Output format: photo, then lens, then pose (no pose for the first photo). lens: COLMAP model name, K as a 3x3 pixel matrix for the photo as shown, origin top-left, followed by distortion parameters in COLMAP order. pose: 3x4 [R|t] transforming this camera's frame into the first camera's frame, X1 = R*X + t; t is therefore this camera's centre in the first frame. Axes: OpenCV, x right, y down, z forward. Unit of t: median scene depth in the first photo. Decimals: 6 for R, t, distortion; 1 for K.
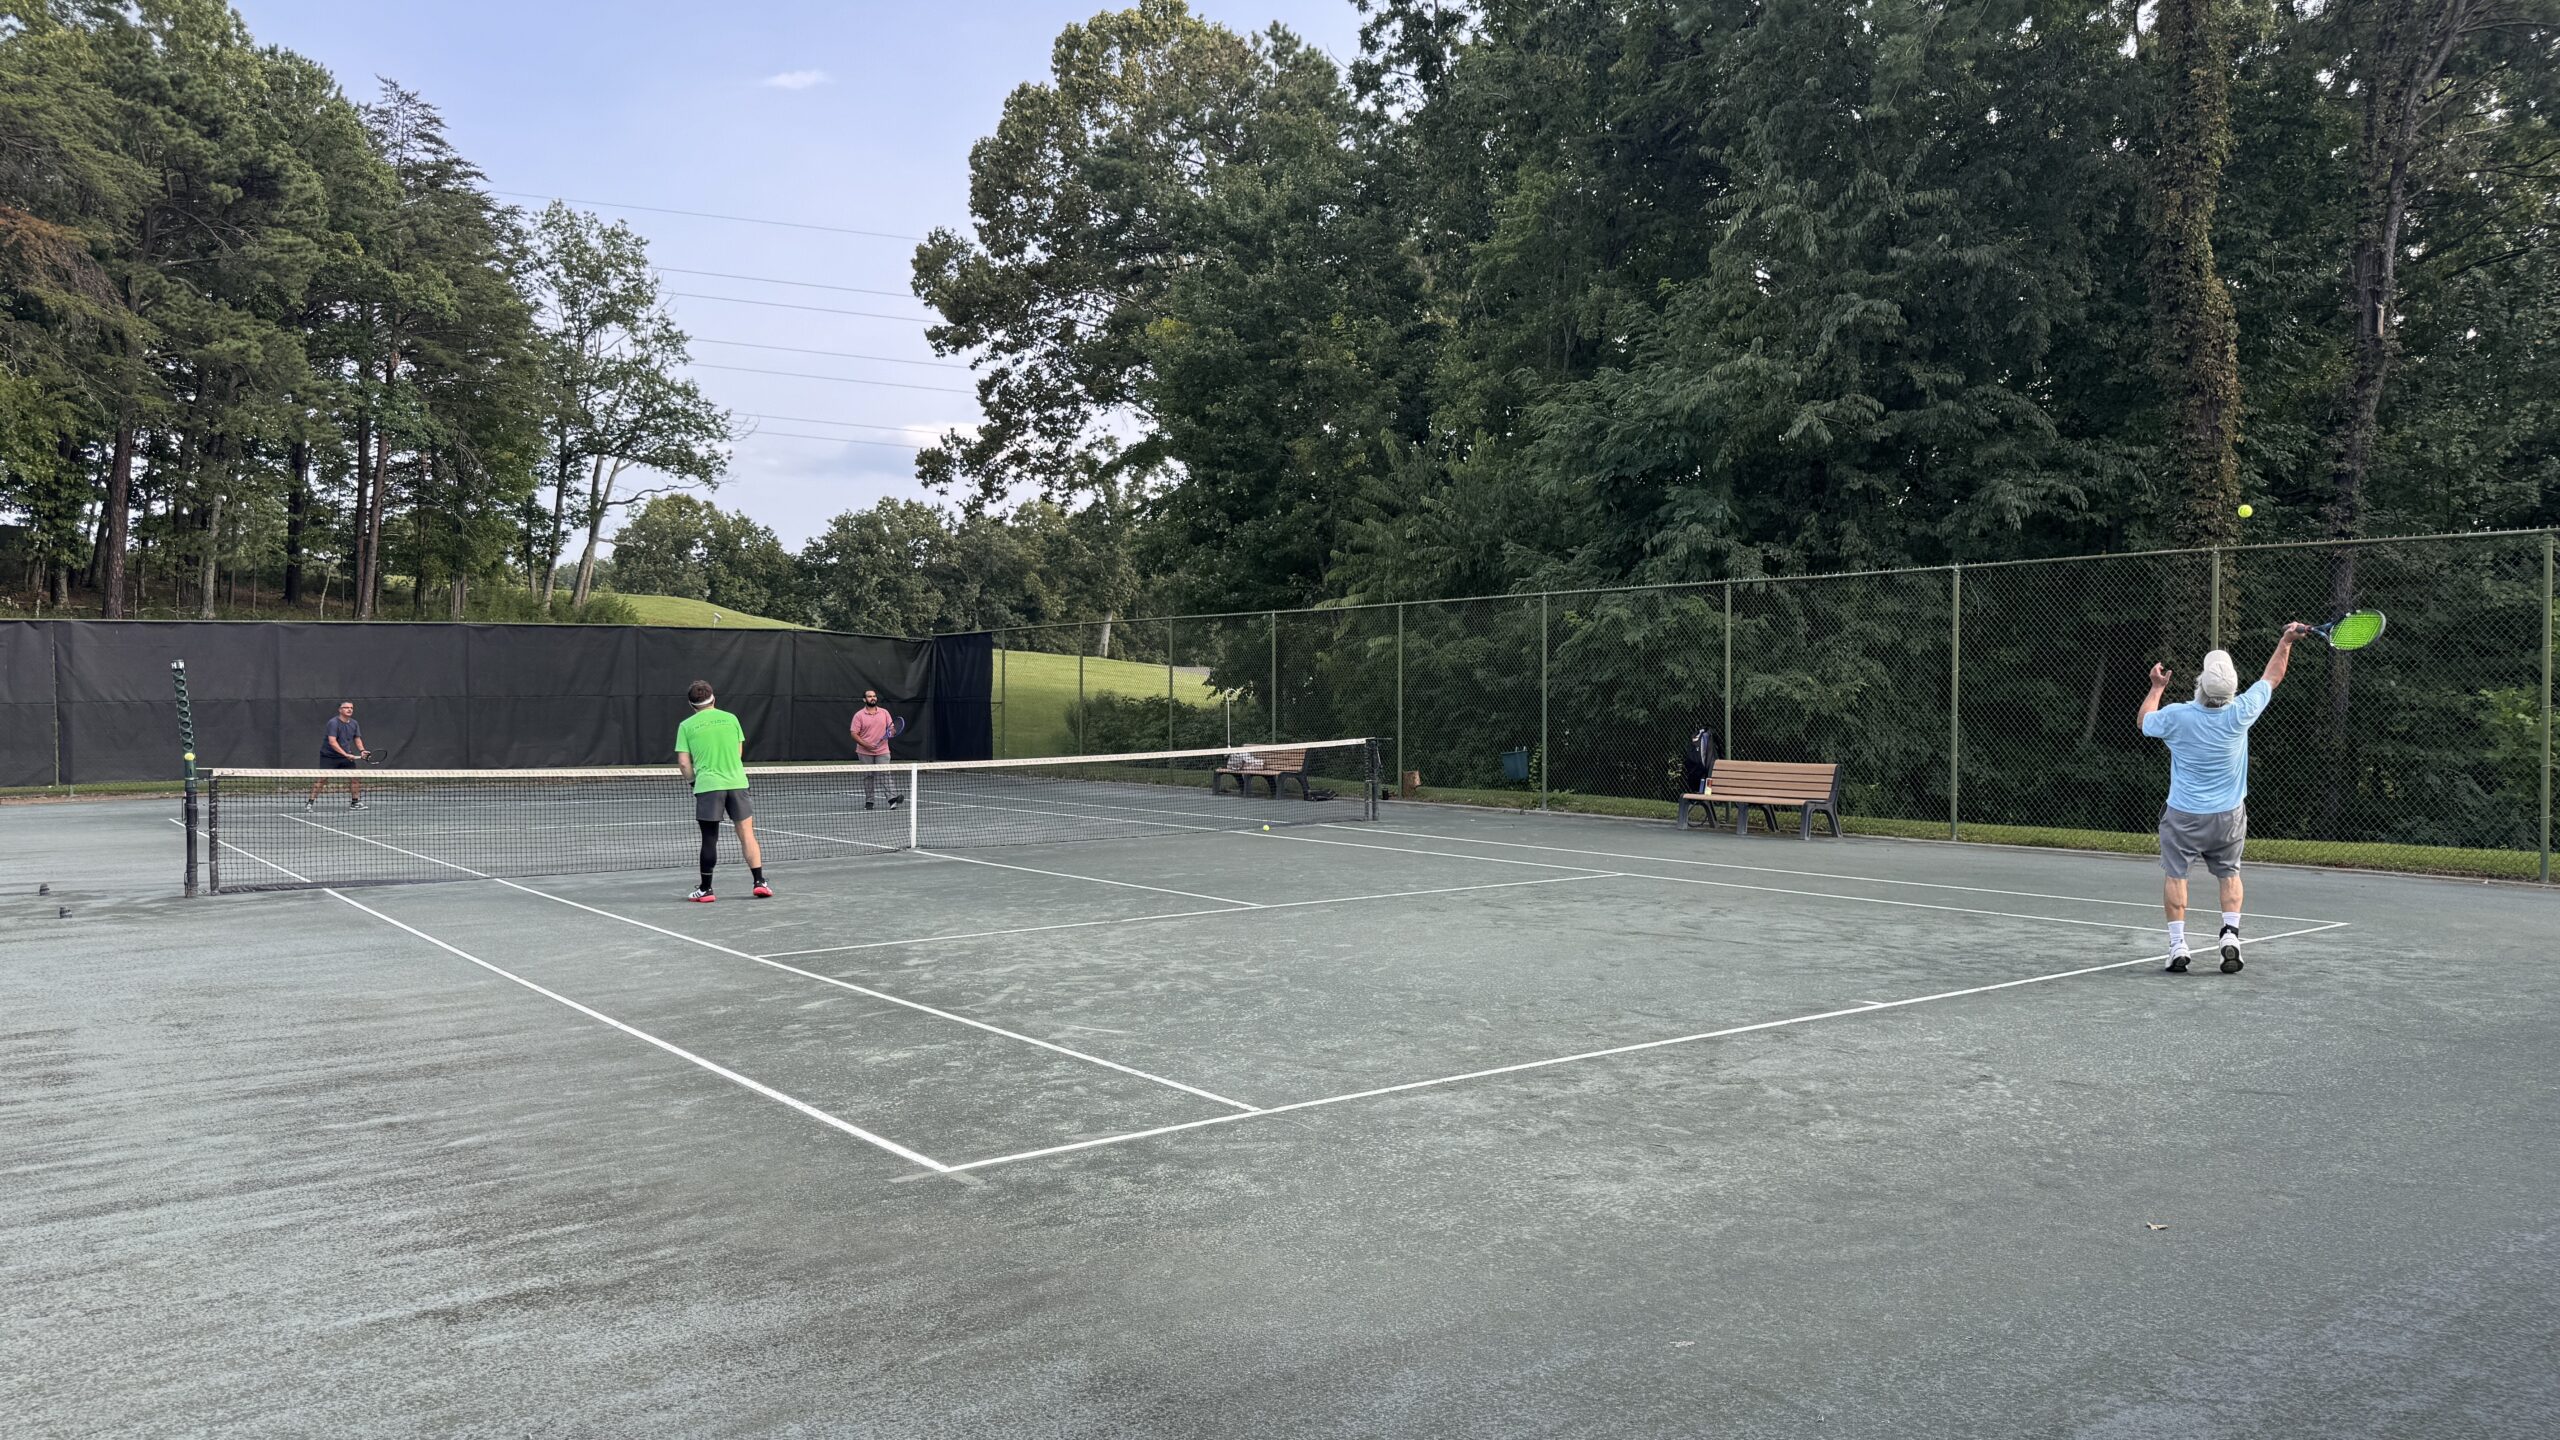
lens RADIAL K [[1823.1, 0, 1266.1], [0, 1823.1, 734.7], [0, 0, 1]] dist [0.056058, -0.087378]
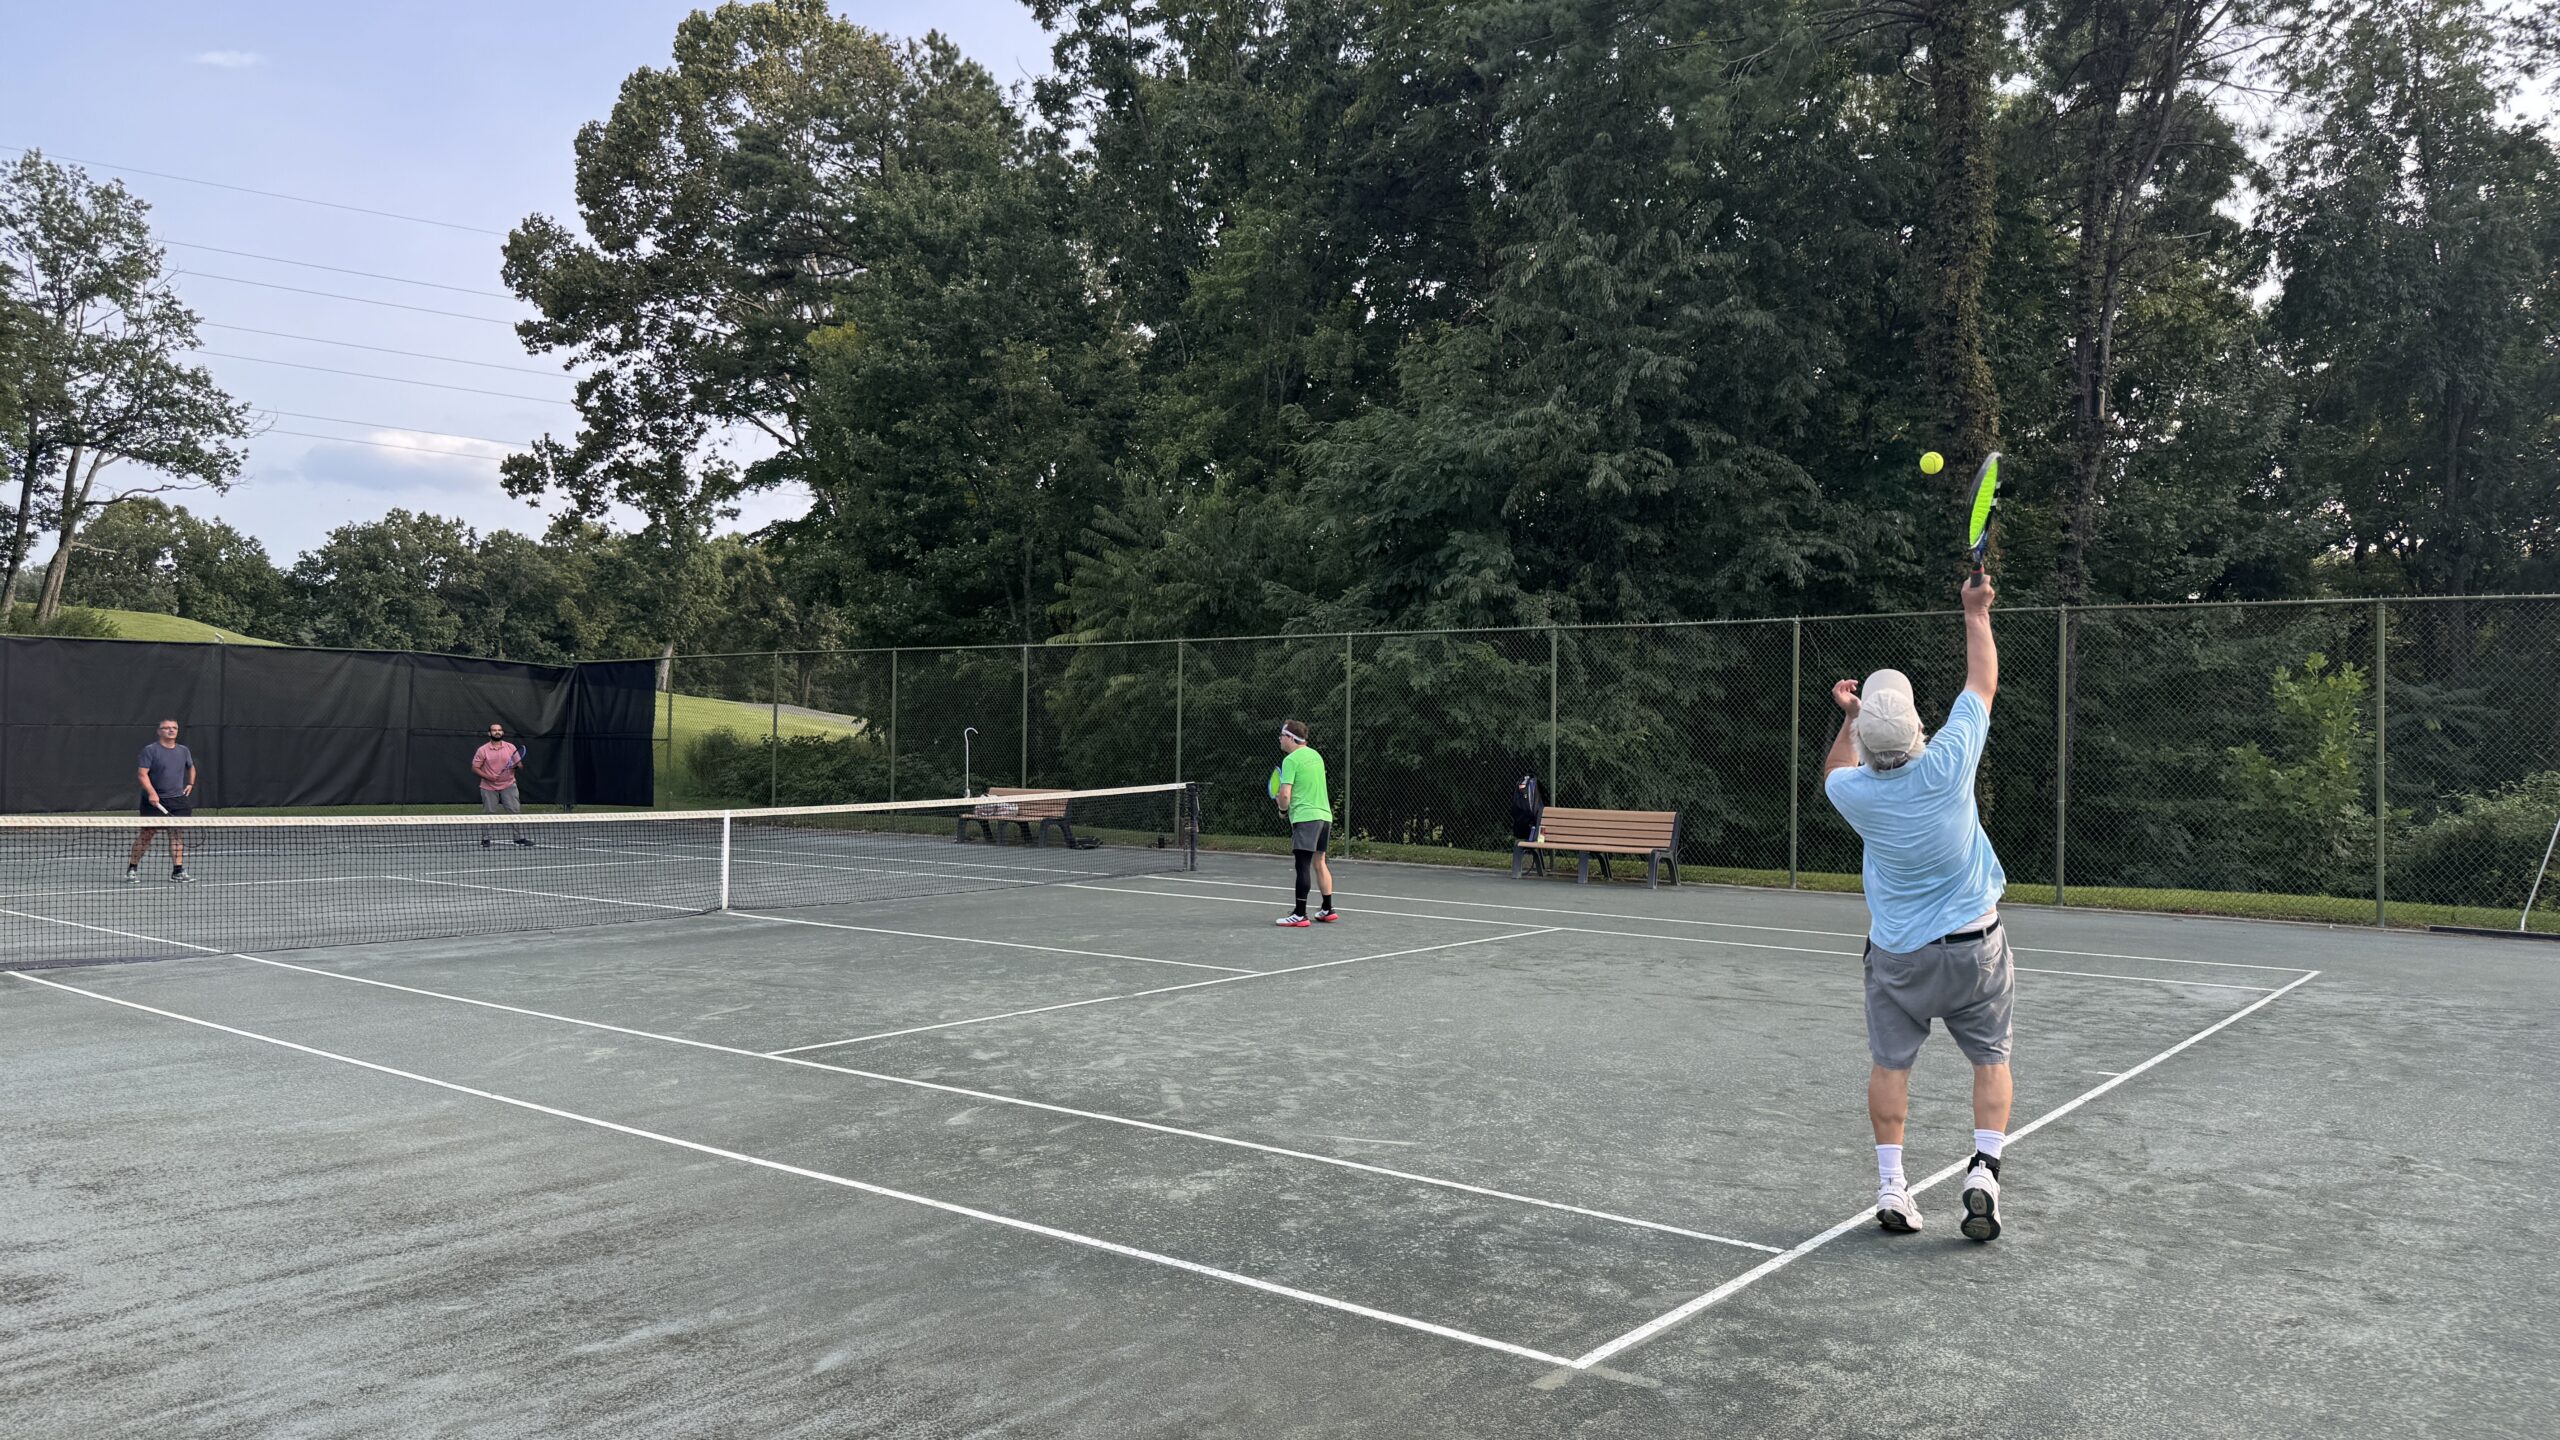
lens RADIAL K [[1823.1, 0, 1270.2], [0, 1823.1, 736.4], [0, 0, 1]] dist [0.056058, -0.087378]
pose [[0.966889, 0.013282, 0.254850, -0.112179], [-0.007773, 0.999714, -0.022611, -0.001037], [-0.255078, 0.019882, 0.966716, 0.066063]]
